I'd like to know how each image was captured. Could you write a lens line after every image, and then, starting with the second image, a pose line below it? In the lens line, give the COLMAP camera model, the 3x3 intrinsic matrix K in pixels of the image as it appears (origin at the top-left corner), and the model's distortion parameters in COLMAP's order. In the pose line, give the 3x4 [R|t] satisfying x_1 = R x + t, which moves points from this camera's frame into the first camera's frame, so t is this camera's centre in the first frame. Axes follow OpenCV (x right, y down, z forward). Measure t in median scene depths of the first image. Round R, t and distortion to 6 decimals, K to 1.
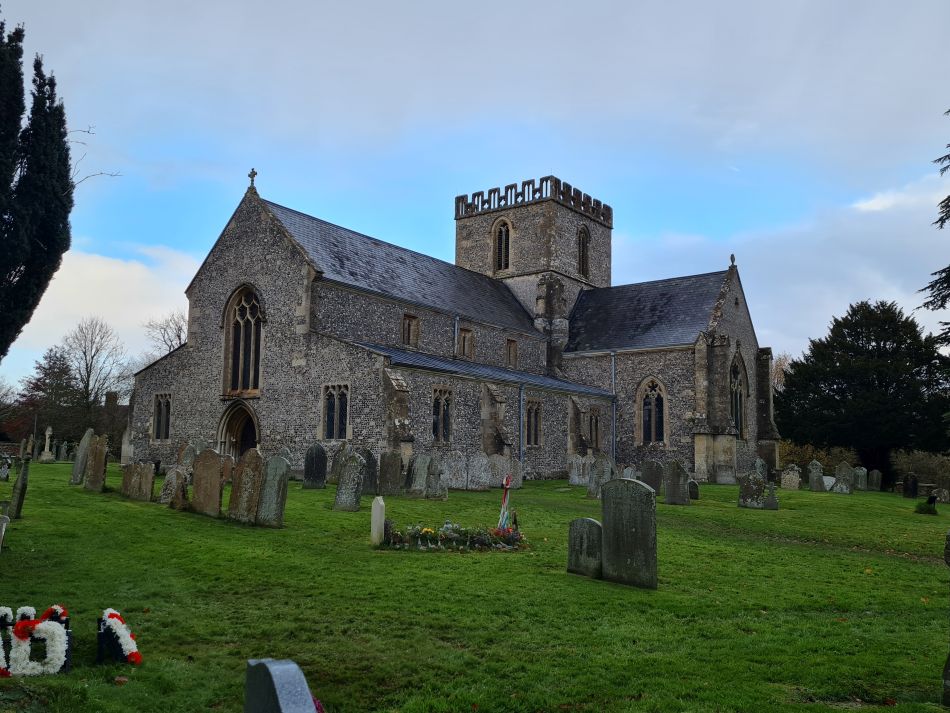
lens RADIAL K [[721.2, 0, 475.3], [0, 721.2, 358.6], [0, 0, 1]] dist [0.065773, 0.001506]
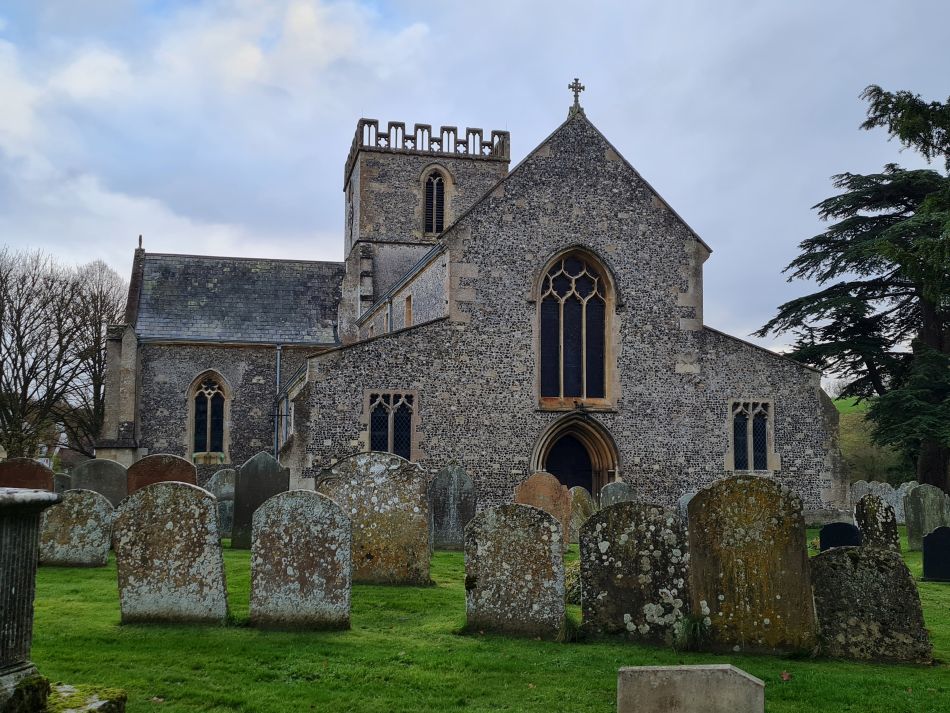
lens RADIAL K [[879.9, 0, 474.8], [0, 879.9, 357.8], [0, 0, 1]] dist [0.025594, 0.000000]
pose [[0.701112, 0.063201, 0.710245, -1.006874], [-0.089022, 0.996029, -0.000754, 0.014001], [-0.707473, -0.062699, 0.703954, 0.486007]]
